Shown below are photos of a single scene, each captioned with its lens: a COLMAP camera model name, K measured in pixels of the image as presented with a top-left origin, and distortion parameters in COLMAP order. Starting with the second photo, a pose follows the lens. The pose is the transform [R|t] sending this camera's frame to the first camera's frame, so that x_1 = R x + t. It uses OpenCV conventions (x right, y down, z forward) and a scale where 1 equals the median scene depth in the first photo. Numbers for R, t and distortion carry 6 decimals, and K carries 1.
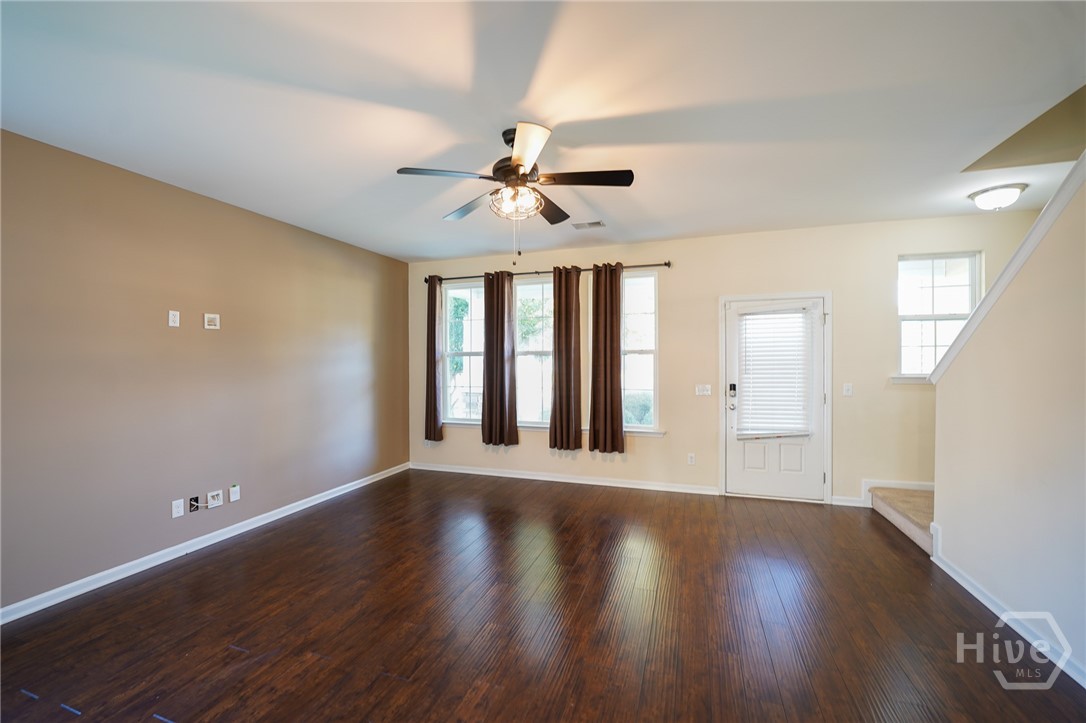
lens RADIAL K [[442.8, 0, 541.9], [0, 442.8, 365.7], [0, 0, 1]] dist [-0.026279, 0.001577]
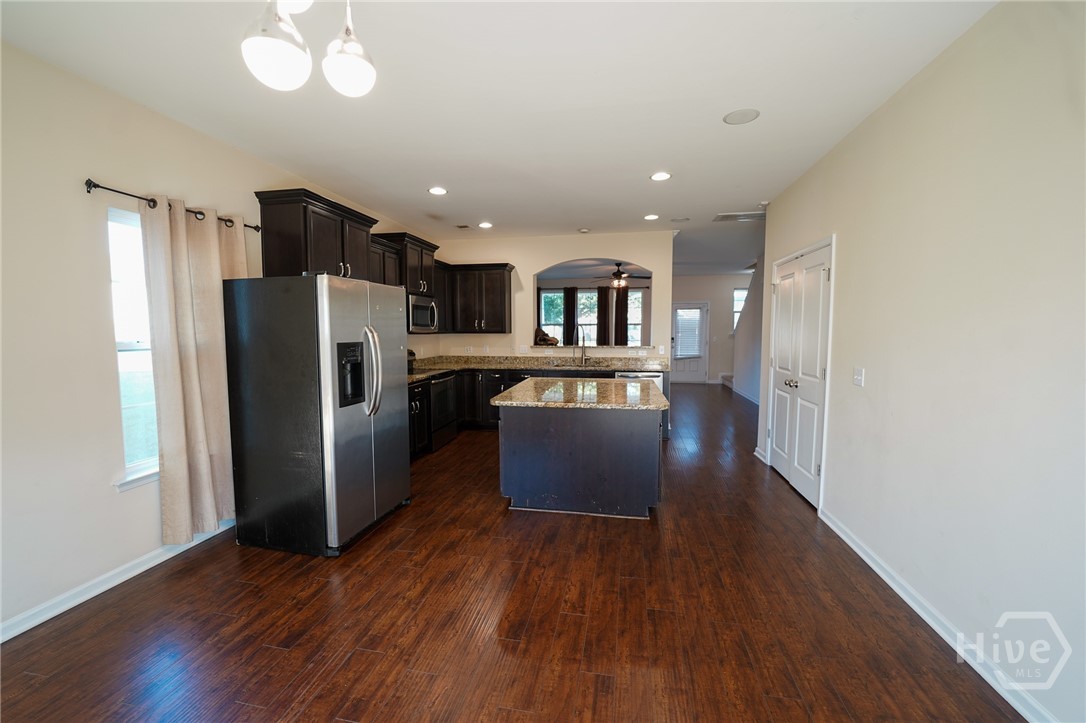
lens RADIAL K [[442.8, 0, 532.6], [0, 442.8, 364.4], [0, 0, 1]] dist [-0.026279, 0.001577]
pose [[0.988652, -0.005571, 0.150120, -0.722415], [-0.002931, 0.998407, 0.056351, 0.055306], [-0.150195, -0.056152, 0.987061, -1.346298]]
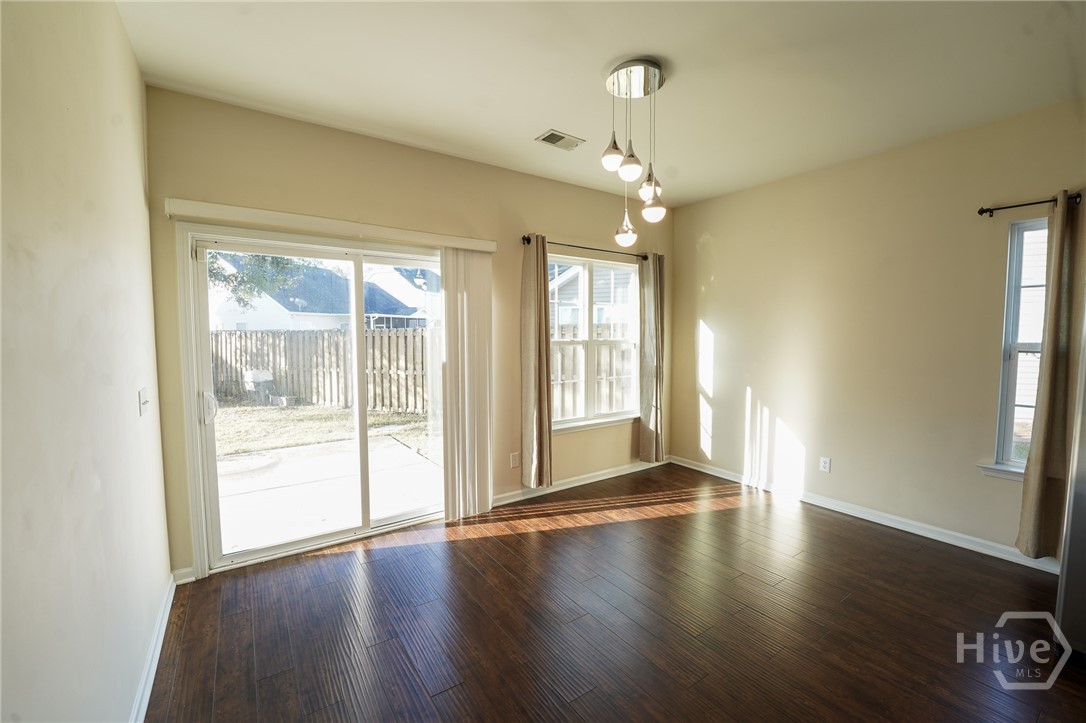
lens RADIAL K [[442.8, 0, 548.1], [0, 442.8, 362.1], [0, 0, 1]] dist [-0.026279, 0.001577]
pose [[-0.584955, 0.051499, -0.809429, -0.283087], [-0.017637, 0.996938, 0.076175, 0.051121], [0.810874, 0.058835, -0.582256, -0.877751]]
